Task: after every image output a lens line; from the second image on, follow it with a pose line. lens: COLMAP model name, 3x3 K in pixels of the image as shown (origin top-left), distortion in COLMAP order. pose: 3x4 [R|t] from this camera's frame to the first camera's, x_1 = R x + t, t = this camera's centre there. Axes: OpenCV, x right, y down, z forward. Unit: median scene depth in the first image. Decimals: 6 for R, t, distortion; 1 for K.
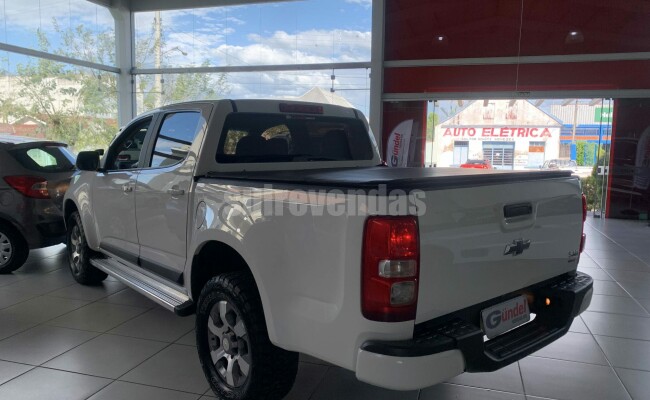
lens RADIAL K [[508.0, 0, 321.0], [0, 508.0, 200.1], [0, 0, 1]] dist [0.036473, -0.041479]
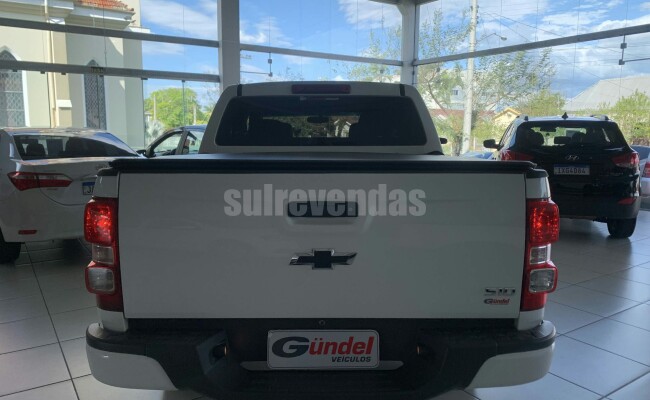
lens RADIAL K [[508.0, 0, 322.4], [0, 508.0, 200.8], [0, 0, 1]] dist [0.036473, -0.041479]
pose [[0.763562, 0.079591, -0.640811, 0.176654], [-0.067159, 0.996781, 0.043781, -0.005155], [0.642233, 0.009607, 0.766449, 0.089376]]
